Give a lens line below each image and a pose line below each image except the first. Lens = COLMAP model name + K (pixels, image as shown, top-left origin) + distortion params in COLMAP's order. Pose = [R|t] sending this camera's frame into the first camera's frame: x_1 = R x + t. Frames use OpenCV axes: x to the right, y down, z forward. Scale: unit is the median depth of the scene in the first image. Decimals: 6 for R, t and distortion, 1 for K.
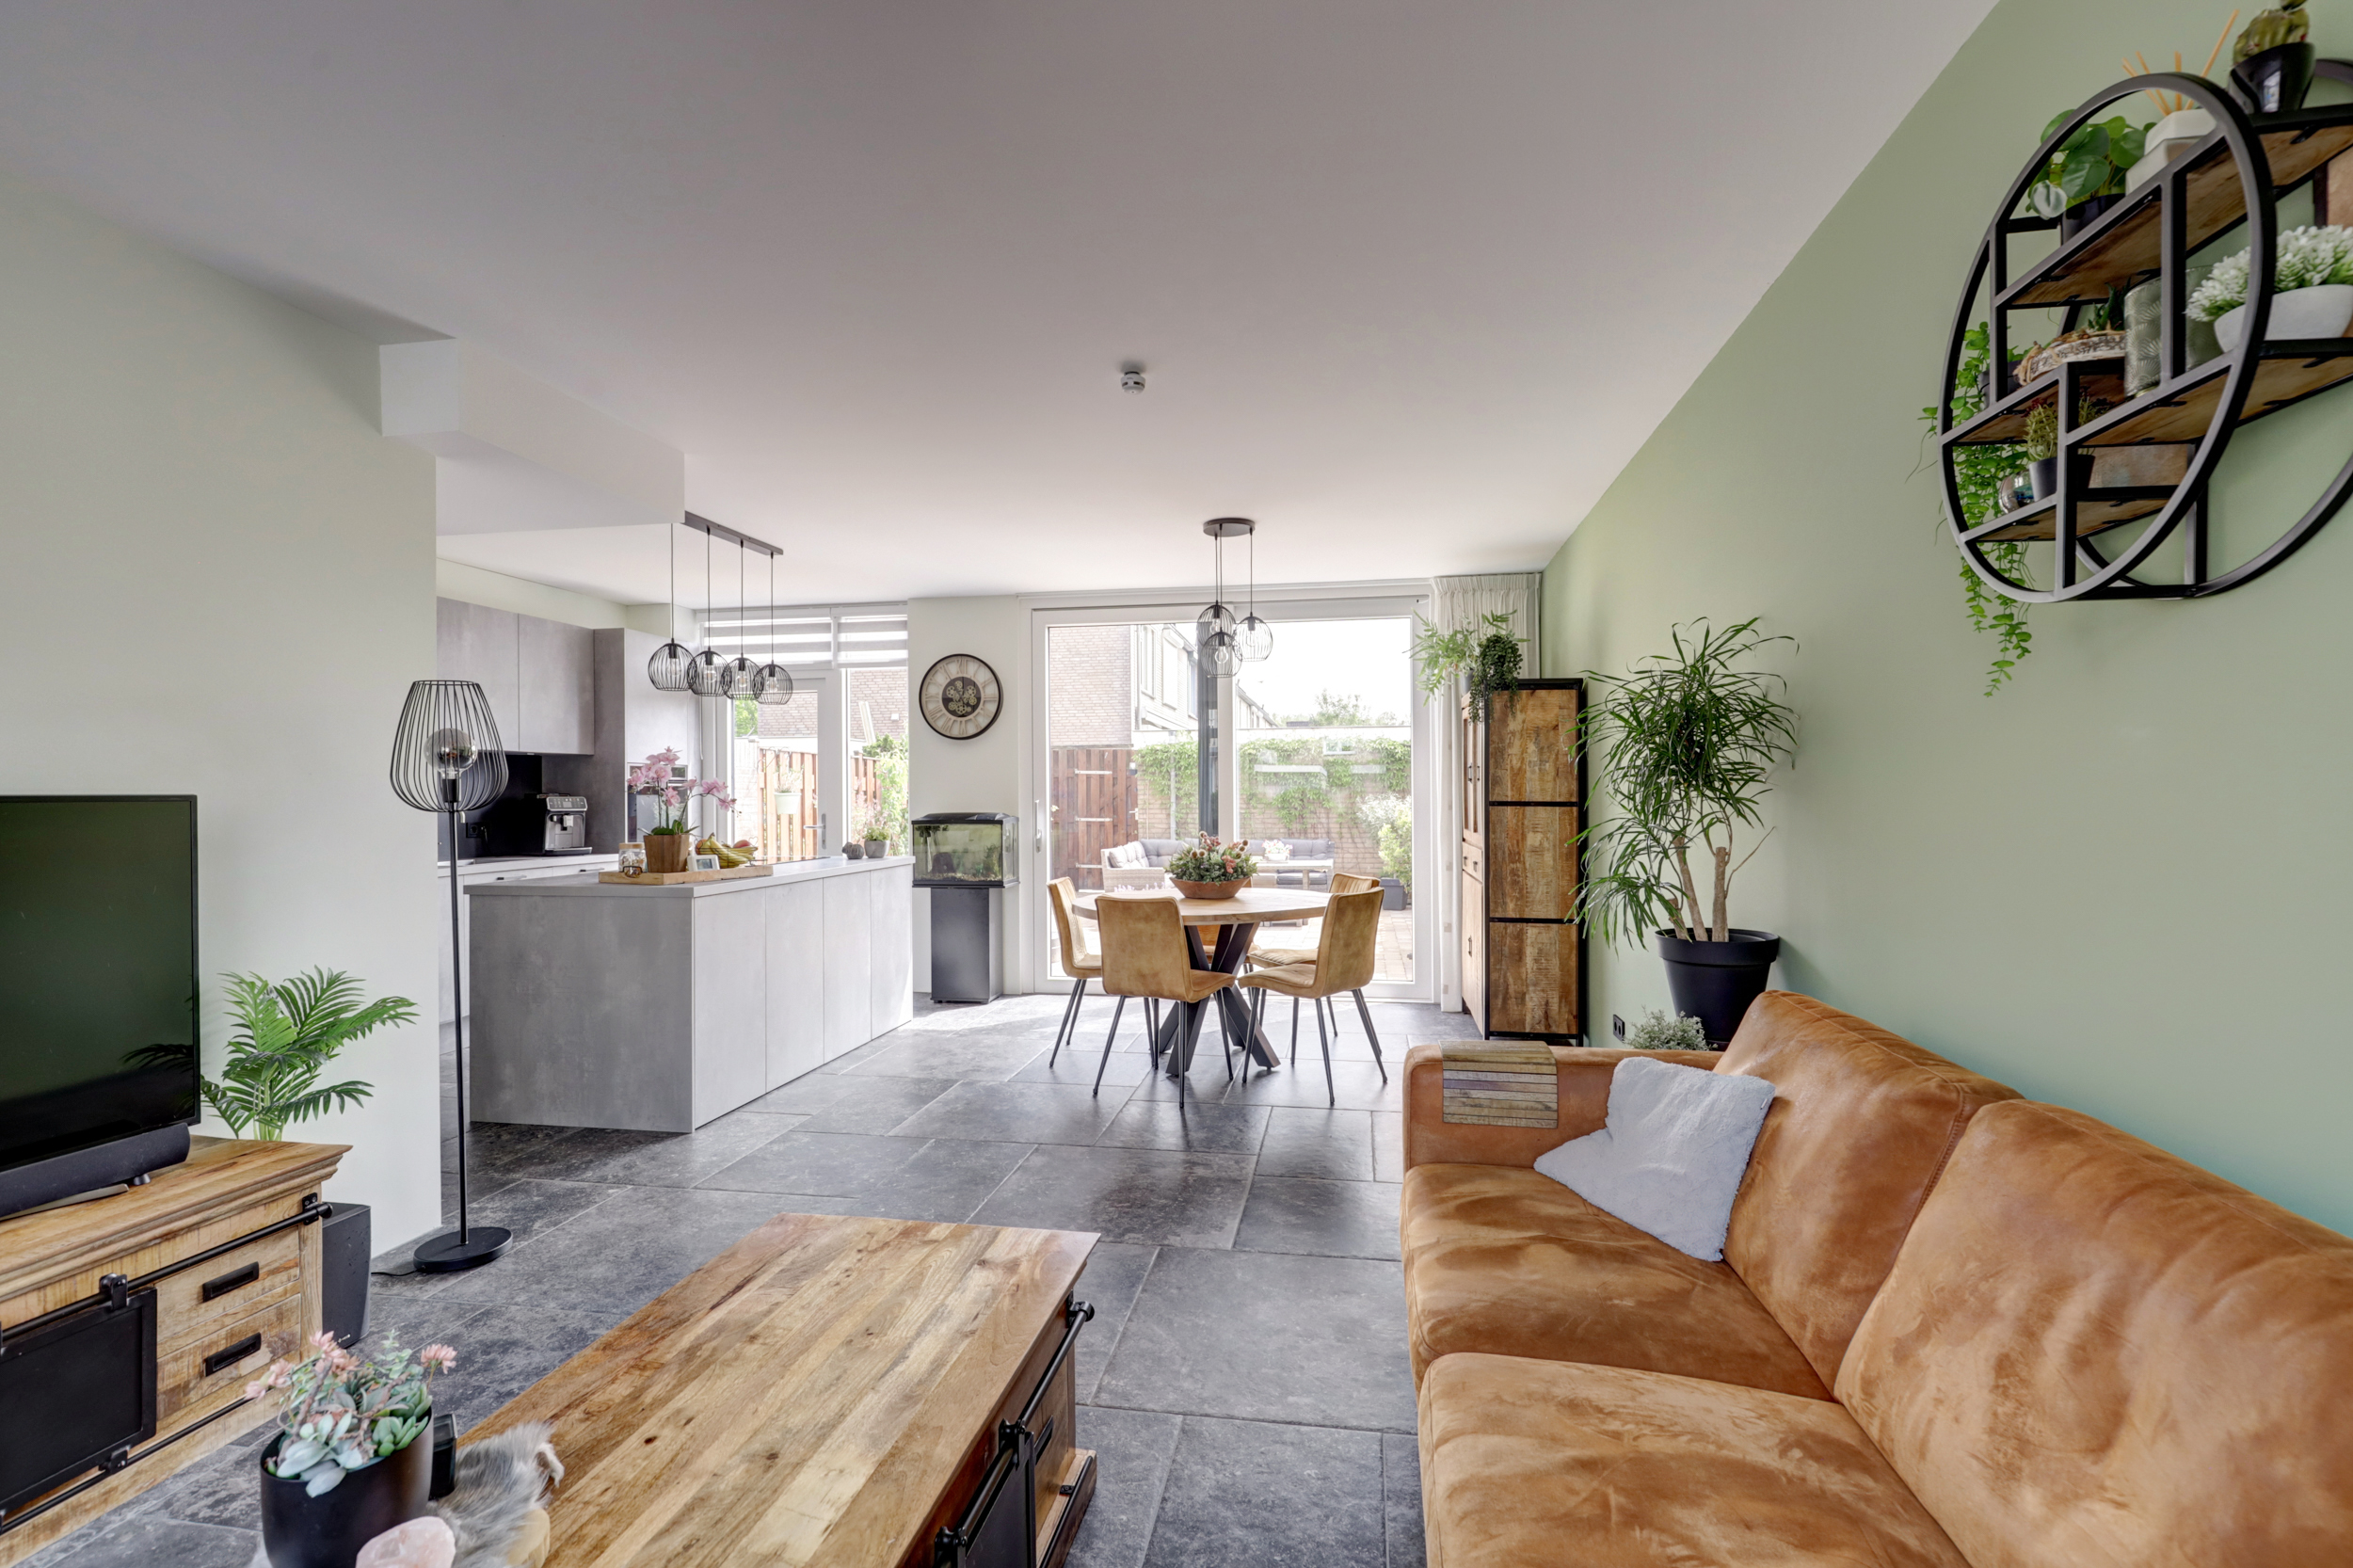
lens RADIAL K [[1067.9, 0, 1179.7], [0, 1067.9, 795.2], [0, 0, 1]] dist [0.001810, -0.000422]
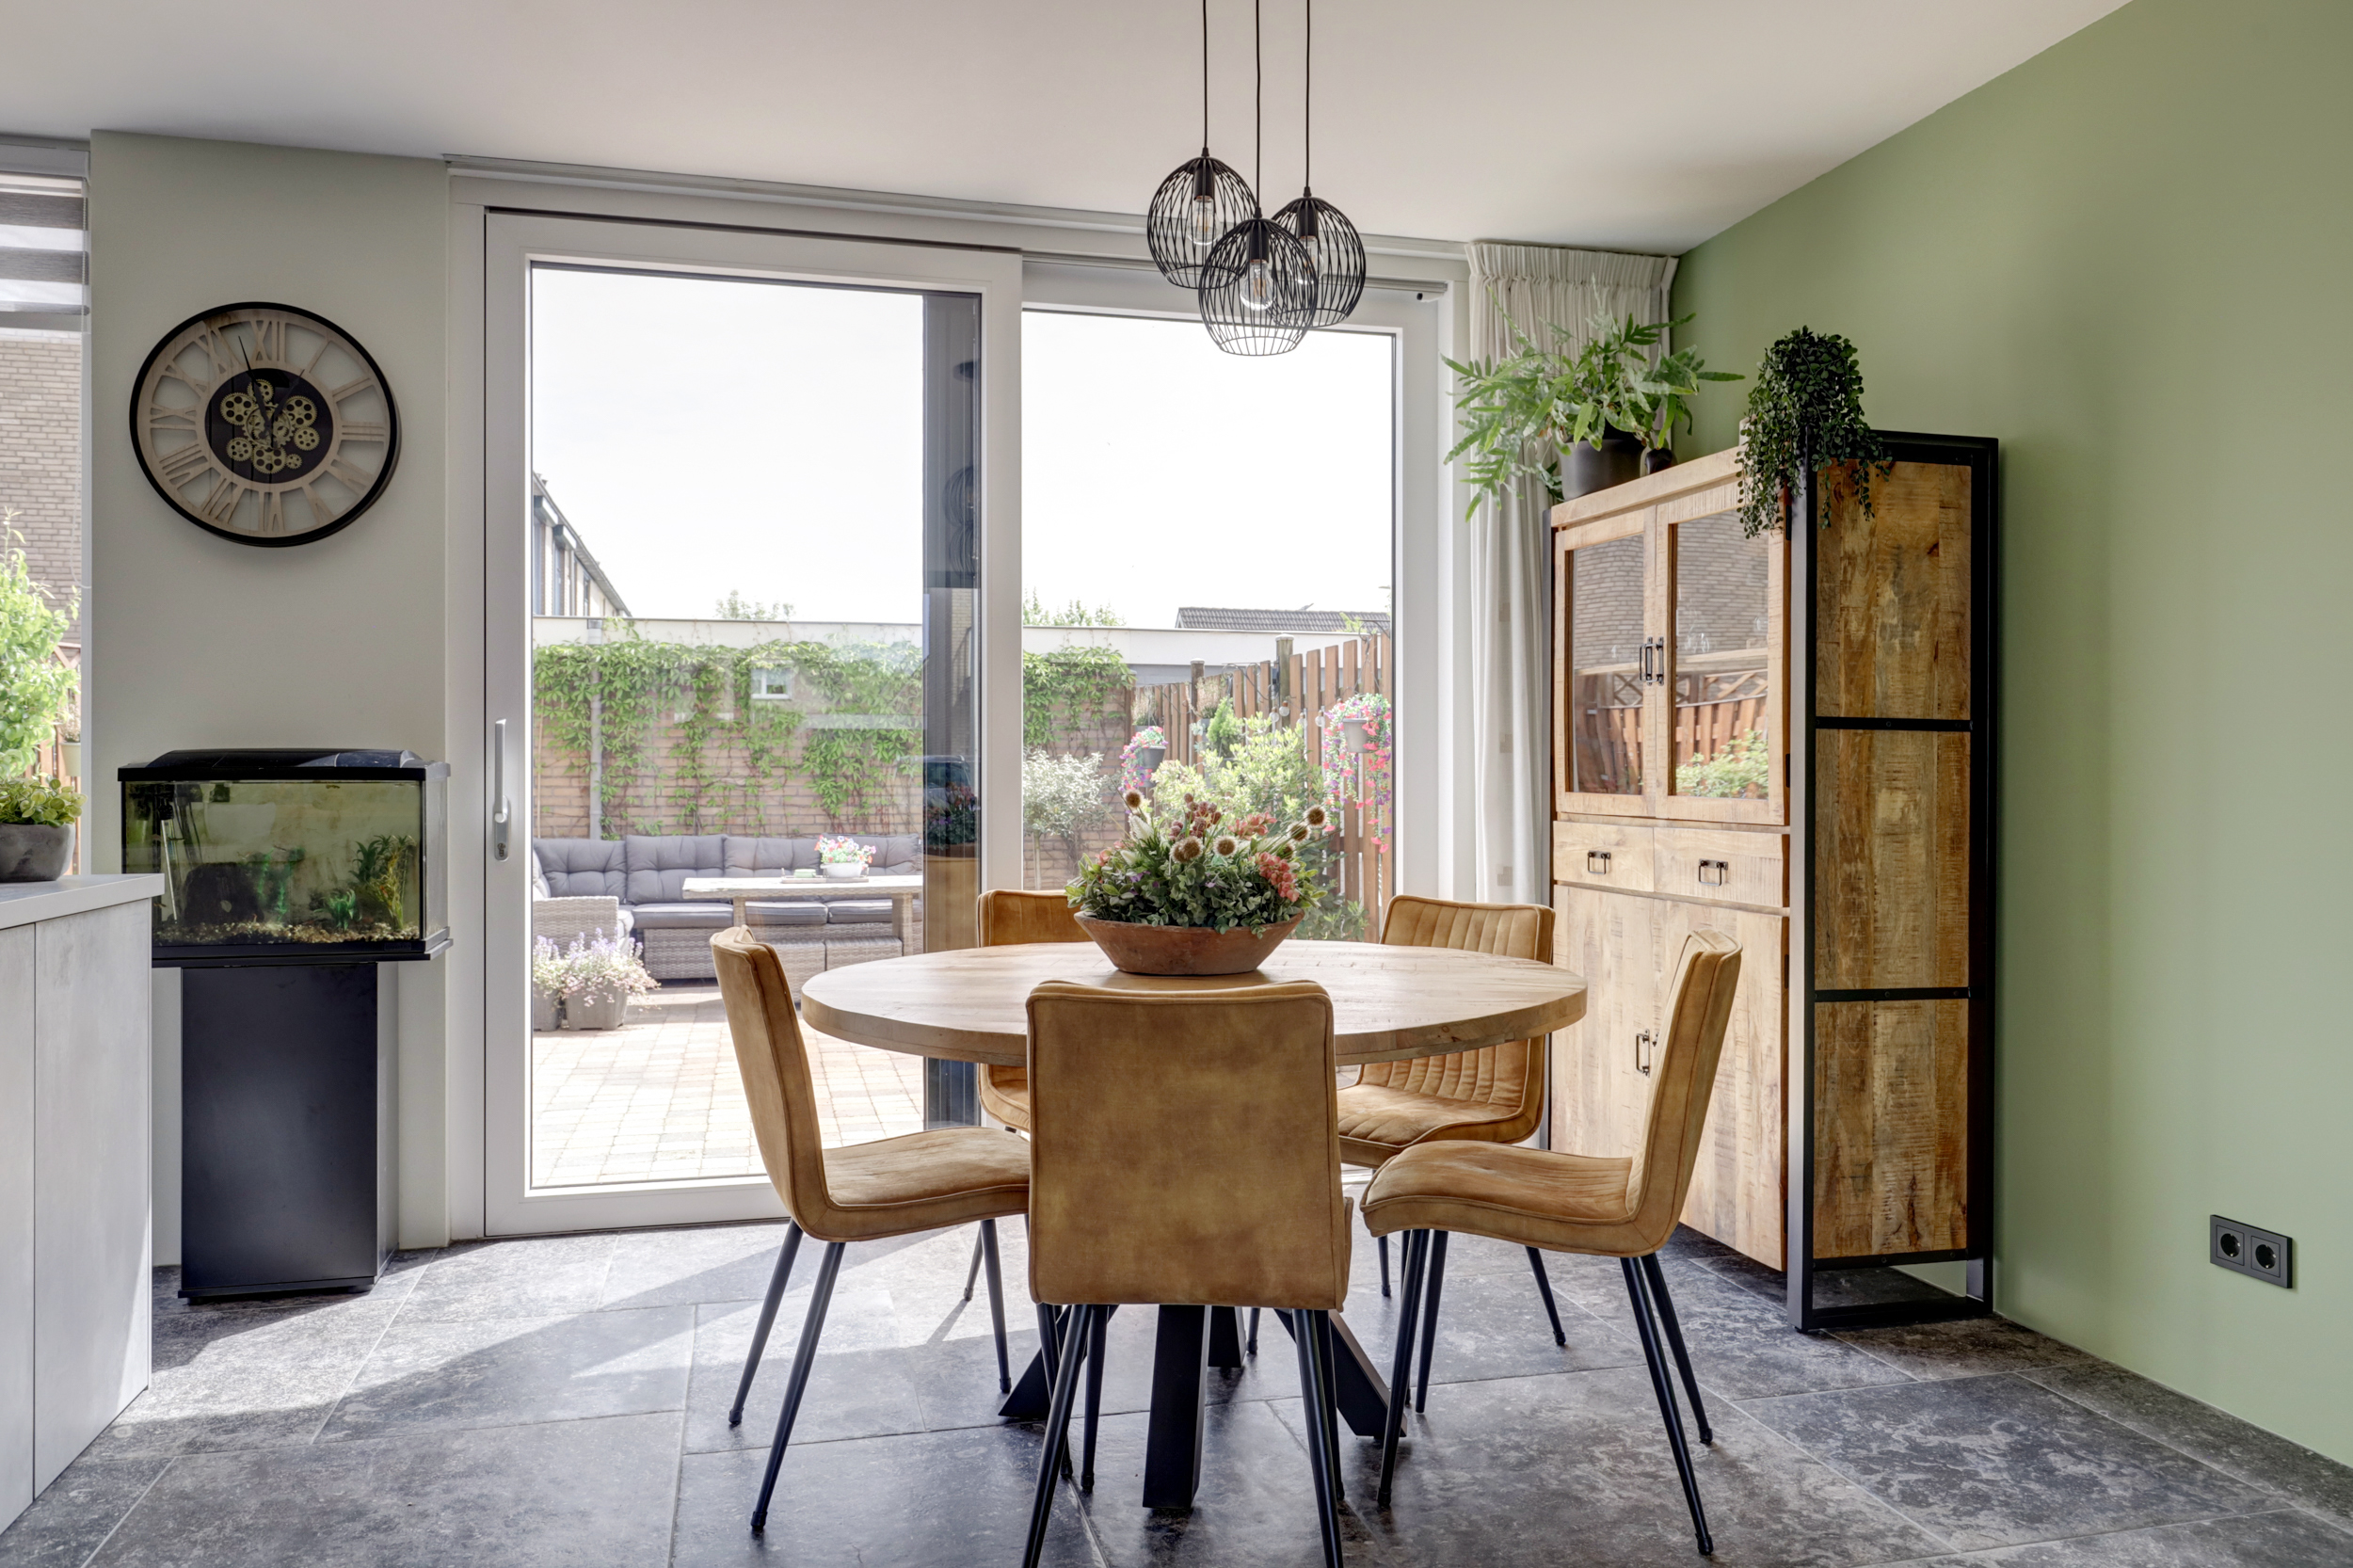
lens RADIAL K [[1689.1, 0, 1175.3], [0, 1689.1, 774.5], [0, 0, 1]] dist [0.003084, 0.001390]
pose [[0.916048, 0.006189, 0.401022, -0.161628], [-0.006089, 0.999980, -0.001525, 0.024511], [-0.401023, -0.001045, 0.916067, 0.383403]]
